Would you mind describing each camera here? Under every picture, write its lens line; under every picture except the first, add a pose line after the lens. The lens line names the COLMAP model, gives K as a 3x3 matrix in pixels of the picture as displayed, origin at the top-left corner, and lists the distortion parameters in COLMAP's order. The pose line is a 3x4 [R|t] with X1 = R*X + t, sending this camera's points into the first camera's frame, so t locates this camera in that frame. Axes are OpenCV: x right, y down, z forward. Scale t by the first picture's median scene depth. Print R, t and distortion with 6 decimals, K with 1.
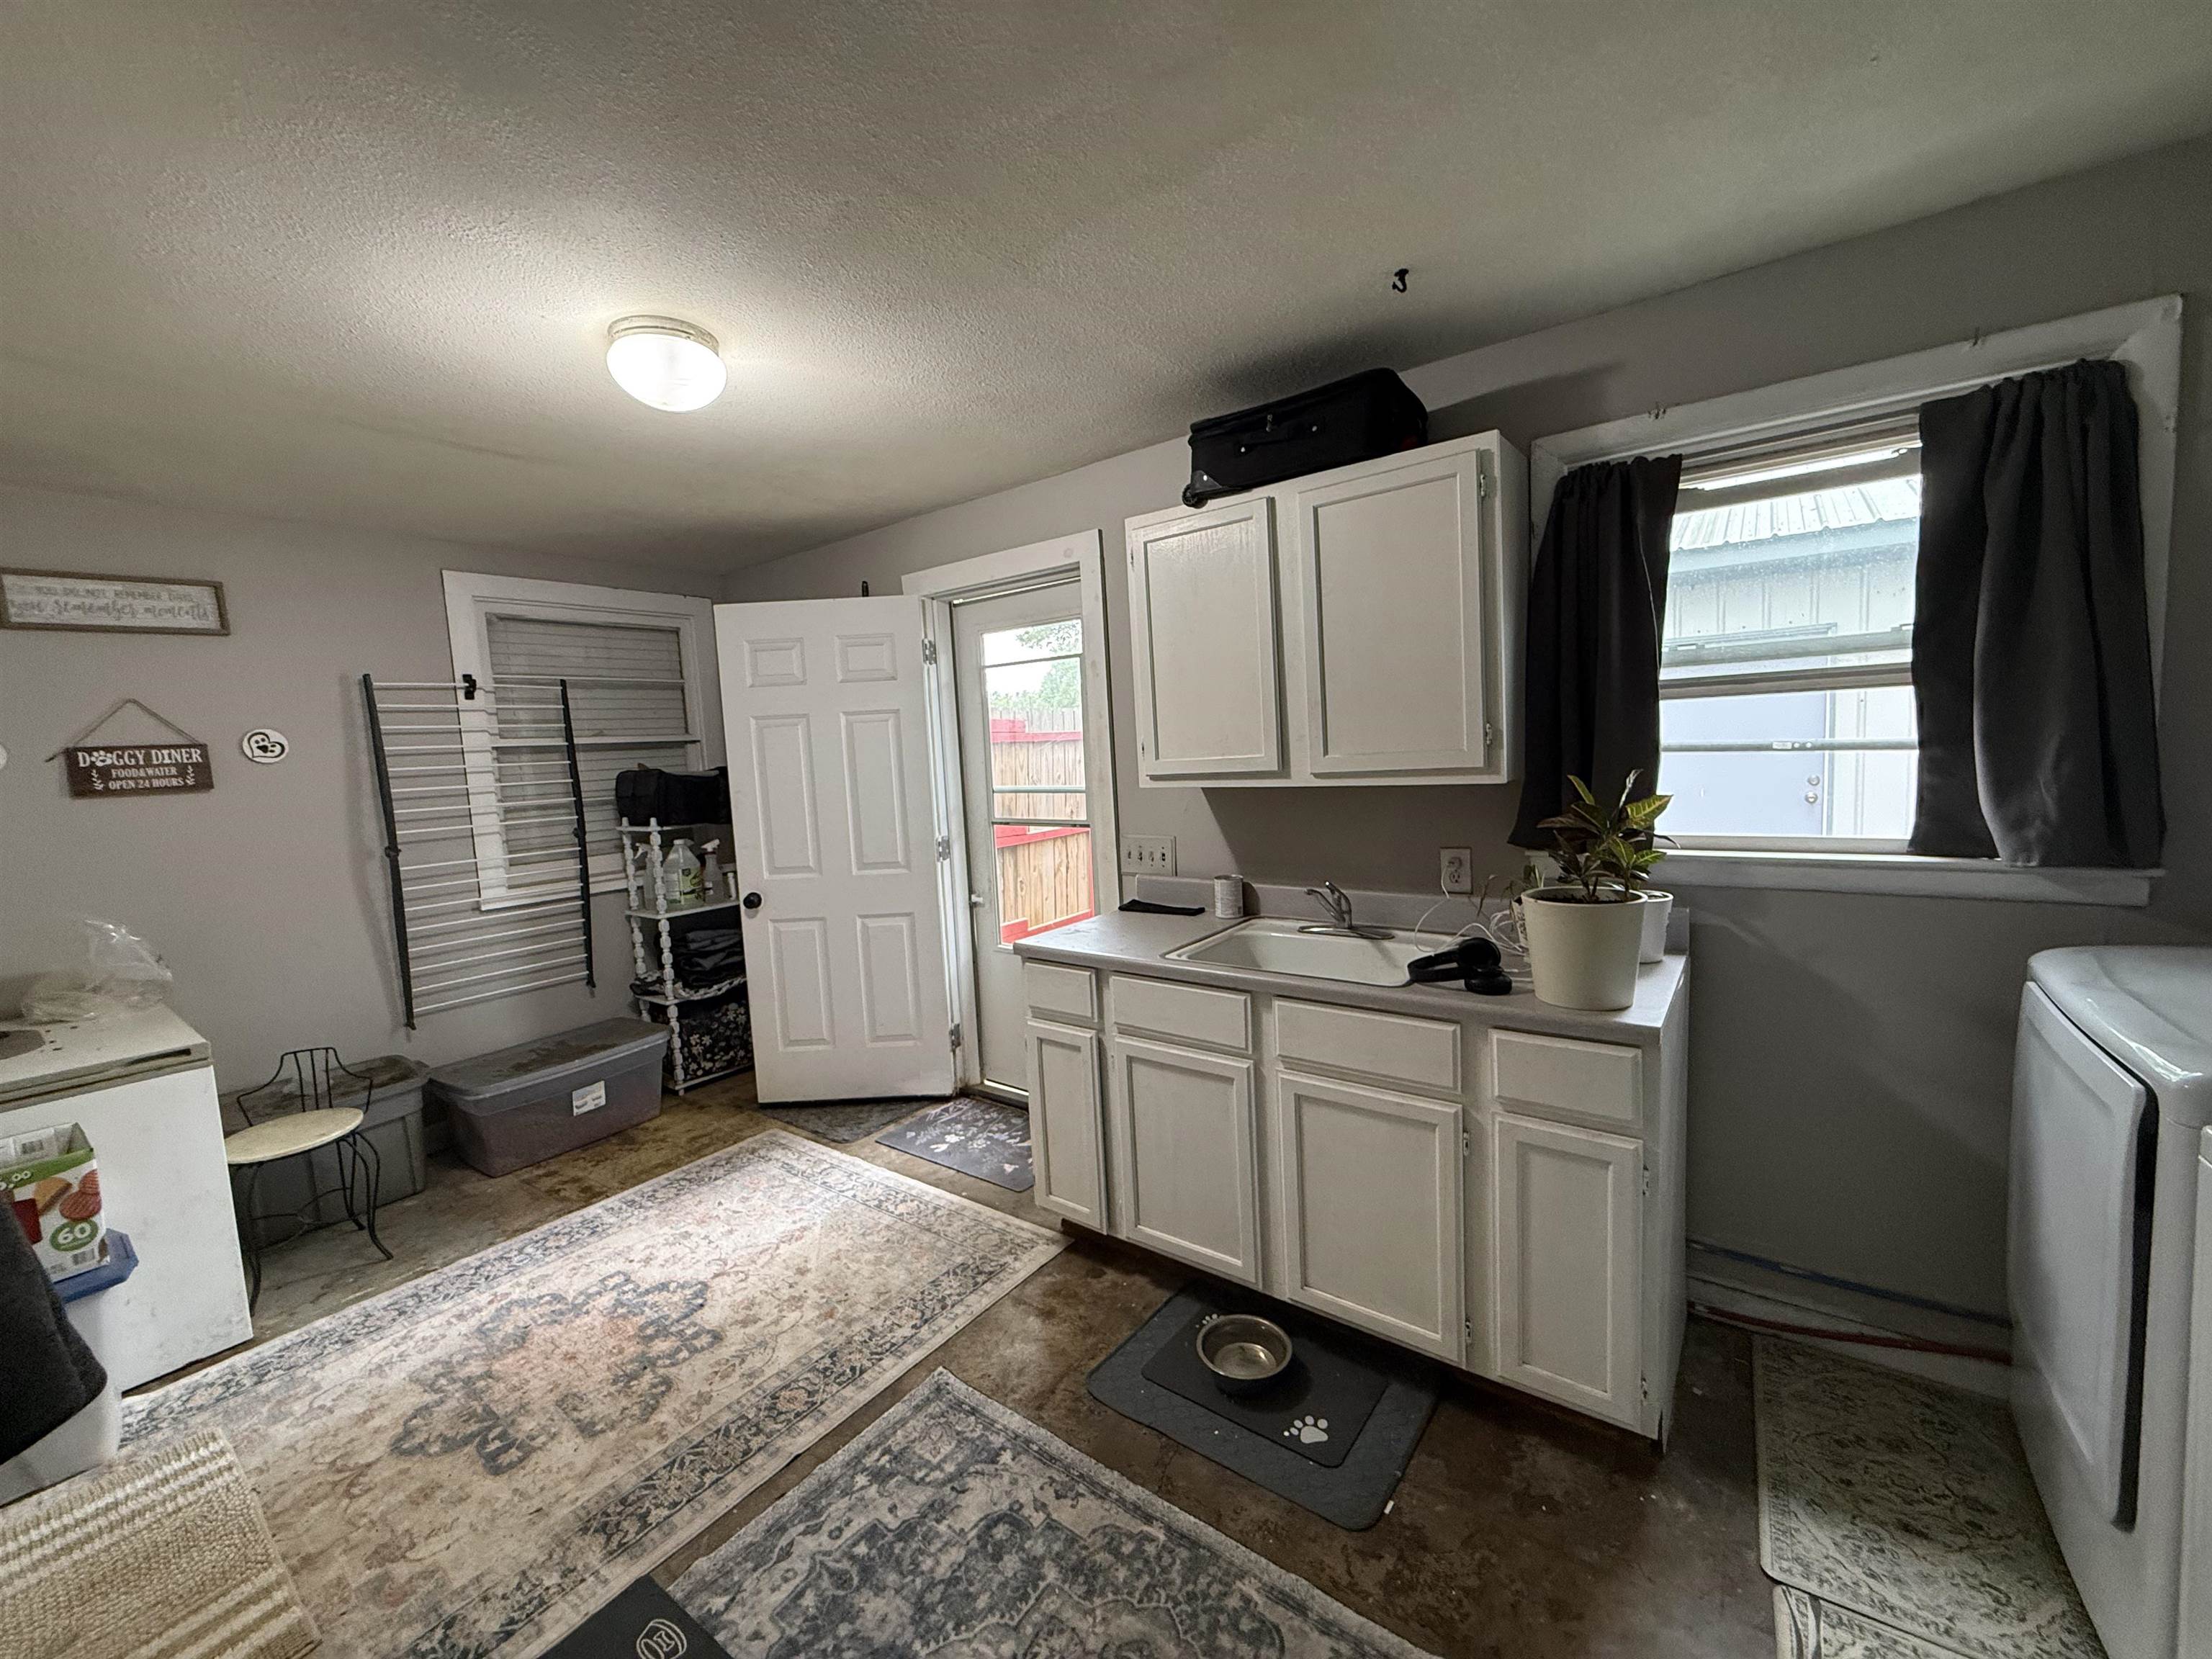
lens RADIAL K [[882.1, 0, 1106.0], [0, 882.1, 829.5], [0, 0, 1]] dist [0.010182, 0.000022]
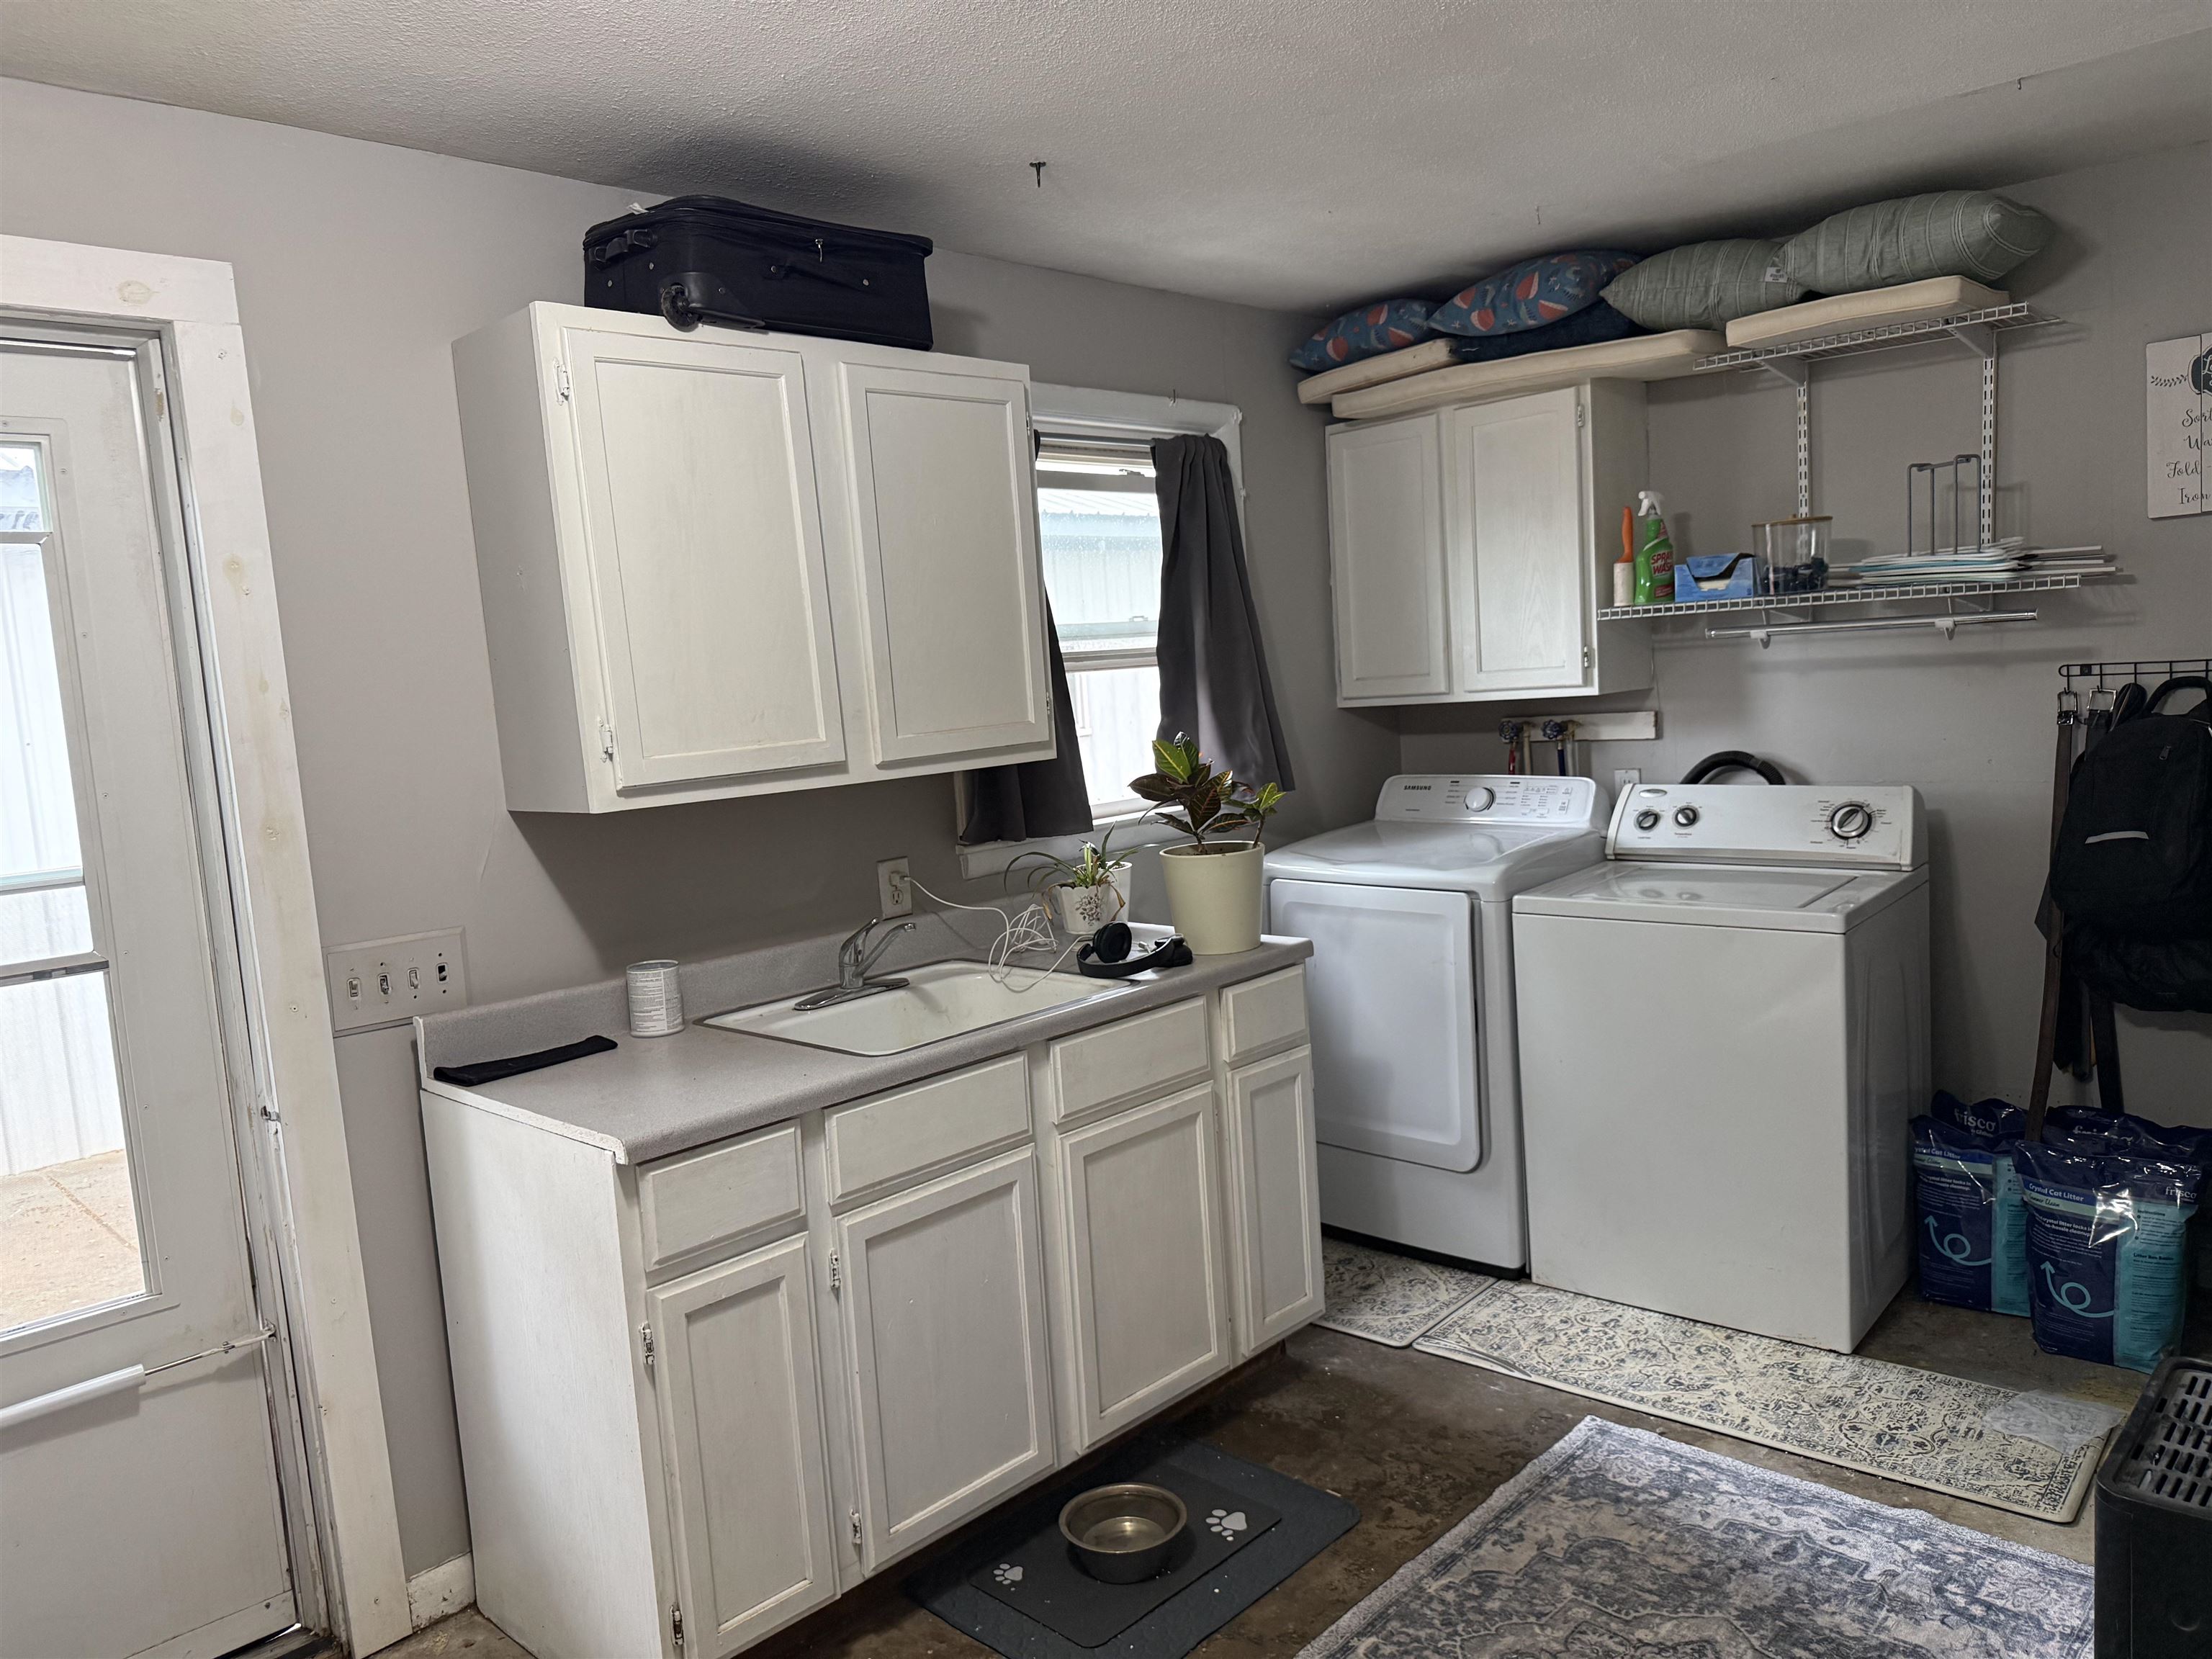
lens RADIAL K [[1602.3, 0, 1104.0], [0, 1602.3, 838.1], [0, 0, 1]] dist [0.181997, -0.276807]
pose [[0.108485, -0.061026, 0.992223, -1.319948], [0.162508, 0.985776, 0.042862, -0.038140], [-0.980725, 0.156594, 0.116859, 0.873362]]
